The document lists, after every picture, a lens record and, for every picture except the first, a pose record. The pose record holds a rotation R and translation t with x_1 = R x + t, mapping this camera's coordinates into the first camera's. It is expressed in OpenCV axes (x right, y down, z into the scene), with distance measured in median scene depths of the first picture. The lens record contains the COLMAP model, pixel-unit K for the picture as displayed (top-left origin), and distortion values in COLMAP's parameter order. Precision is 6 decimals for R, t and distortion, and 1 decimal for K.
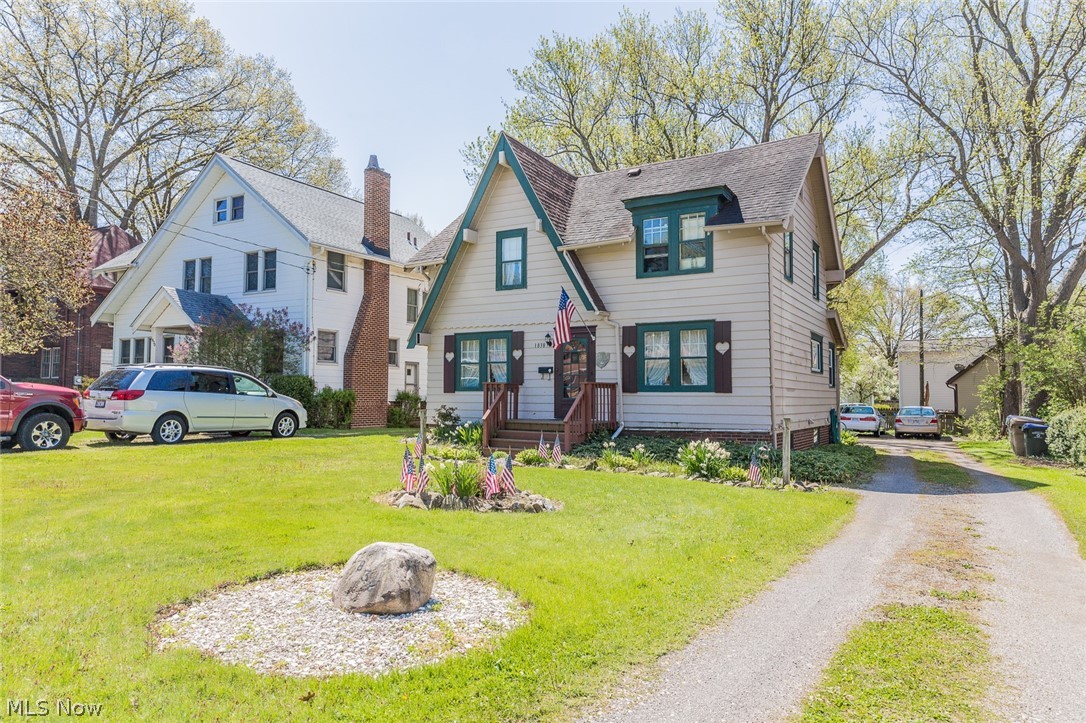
lens RADIAL K [[729.6, 0, 549.0], [0, 729.6, 364.8], [0, 0, 1]] dist [0.061828, -0.005078]
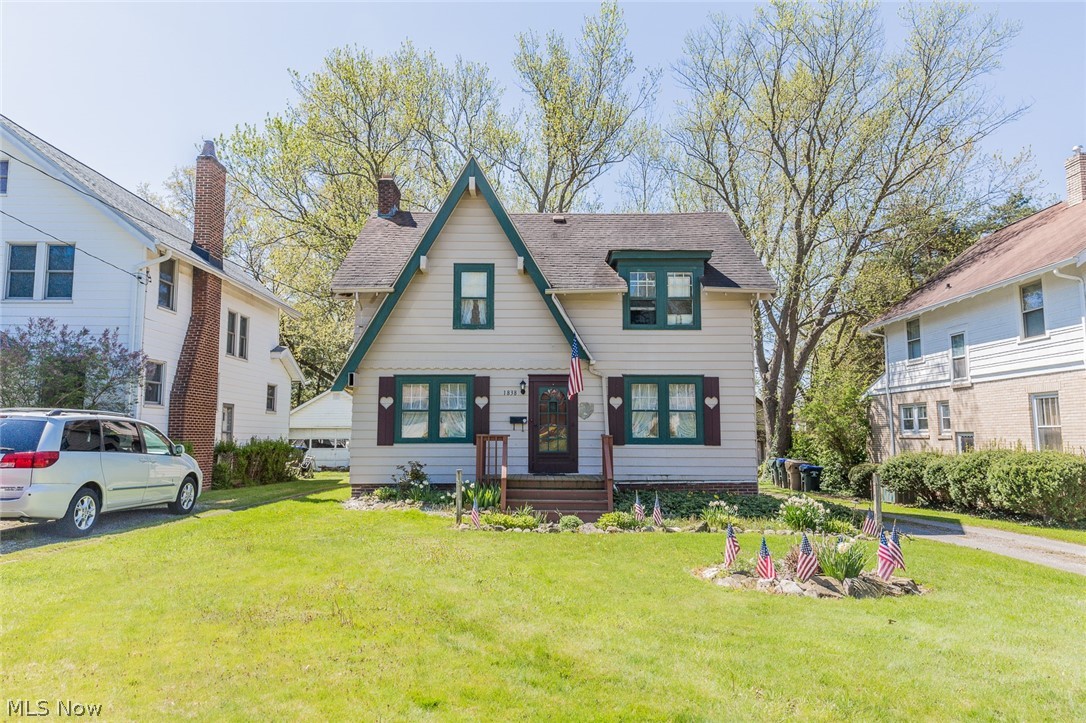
lens RADIAL K [[729.6, 0, 547.3], [0, 729.6, 358.6], [0, 0, 1]] dist [0.061828, -0.005078]
pose [[0.855676, 0.052295, 0.514863, -0.473376], [-0.021629, 0.997626, -0.065382, -0.011215], [-0.517060, 0.044810, 0.854776, 0.205797]]
